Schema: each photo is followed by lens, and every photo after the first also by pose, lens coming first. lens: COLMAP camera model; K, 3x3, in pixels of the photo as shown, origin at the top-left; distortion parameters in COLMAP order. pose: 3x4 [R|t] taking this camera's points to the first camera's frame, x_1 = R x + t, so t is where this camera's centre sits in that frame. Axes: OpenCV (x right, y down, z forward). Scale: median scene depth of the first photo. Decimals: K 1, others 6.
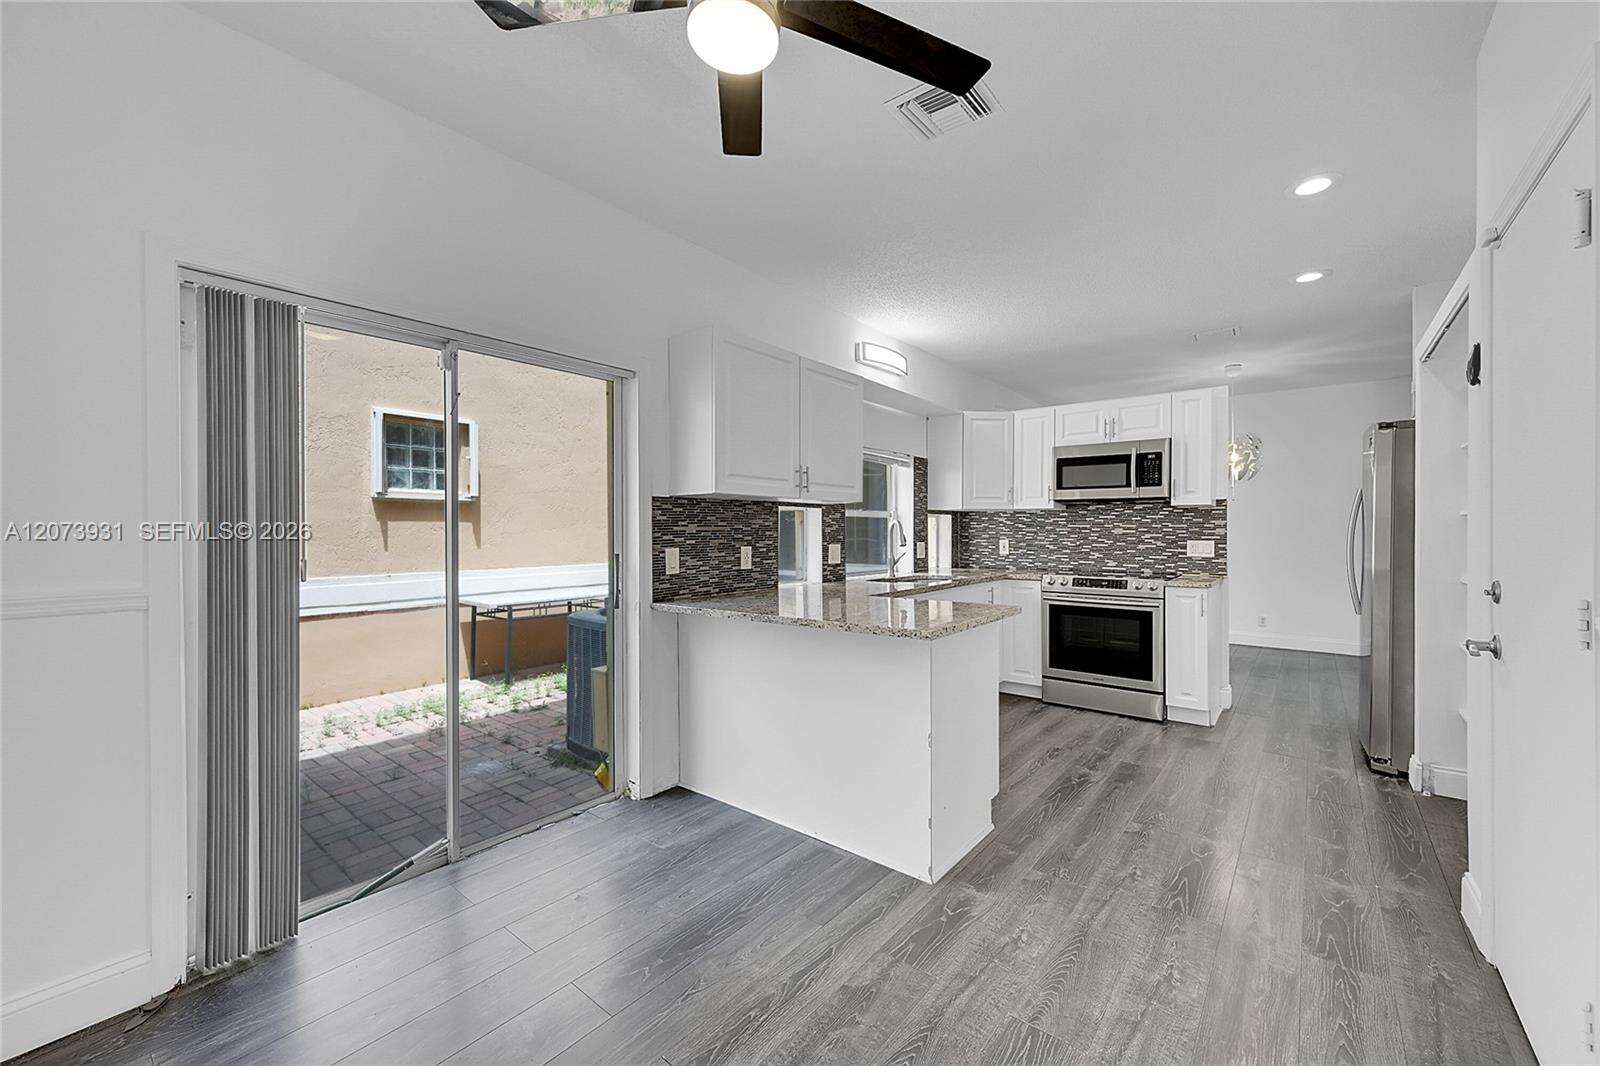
lens RADIAL K [[630.0, 0, 797.6], [0, 630.0, 532.2], [0, 0, 1]] dist [0.000020, 0.000027]
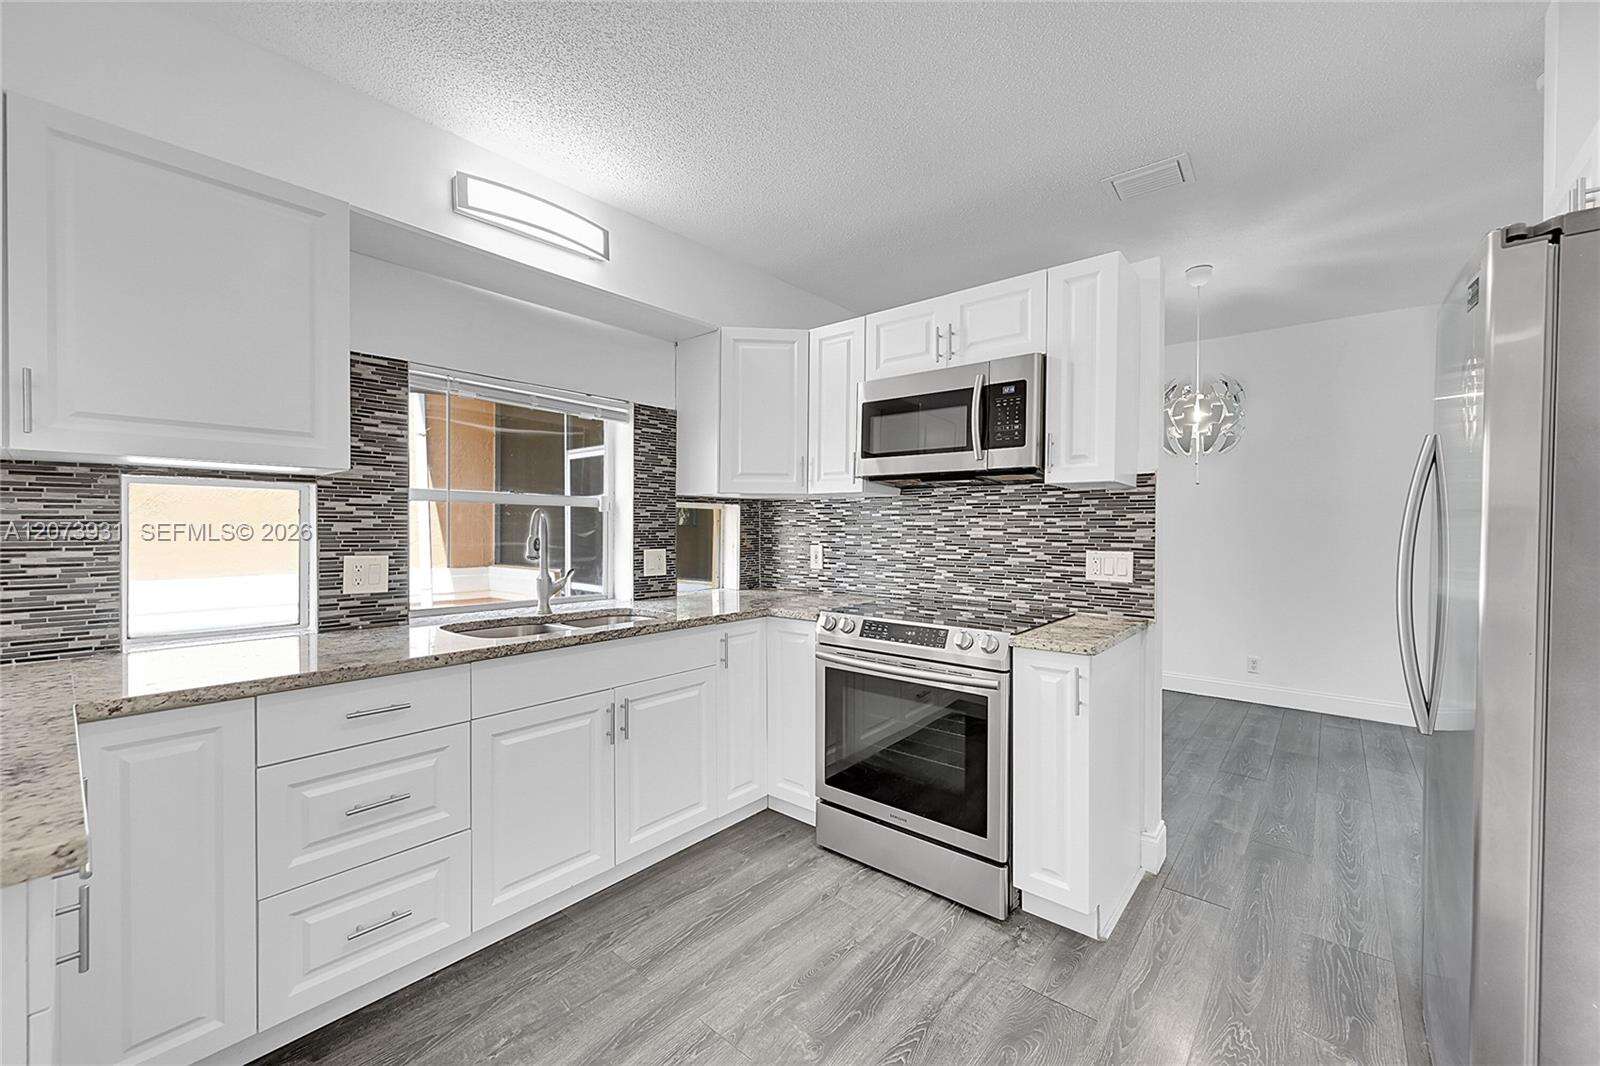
lens RADIAL K [[630.0, 0, 797.6], [0, 630.0, 532.2], [0, 0, 1]] dist [0.000020, 0.000027]
pose [[0.999731, 0.005551, -0.022534, 0.388698], [-0.005504, 0.999982, 0.002187, -0.002604], [0.022546, -0.002062, 0.999744, 0.460918]]
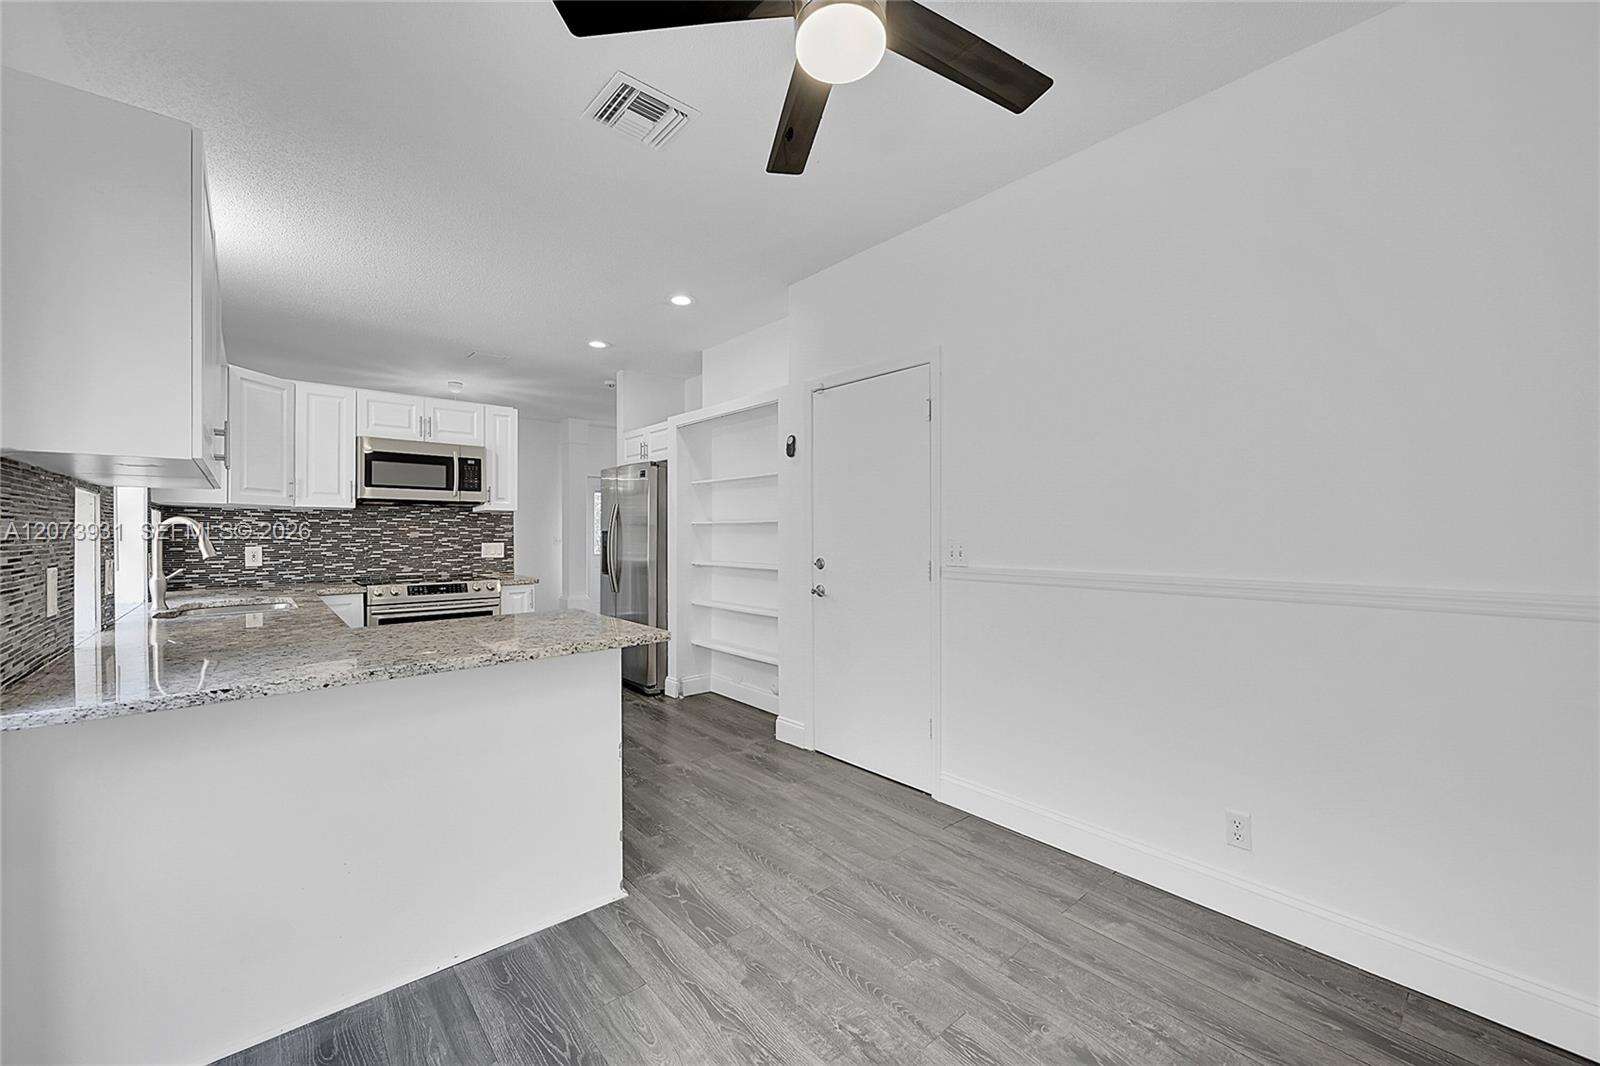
lens RADIAL K [[630.0, 0, 797.6], [0, 630.0, 532.2], [0, 0, 1]] dist [0.000020, 0.000027]
pose [[0.174556, 0.000417, 0.984647, -0.353140], [0.004871, 0.999987, -0.001287, -0.001330], [-0.984635, 0.005021, 0.174552, 0.284533]]
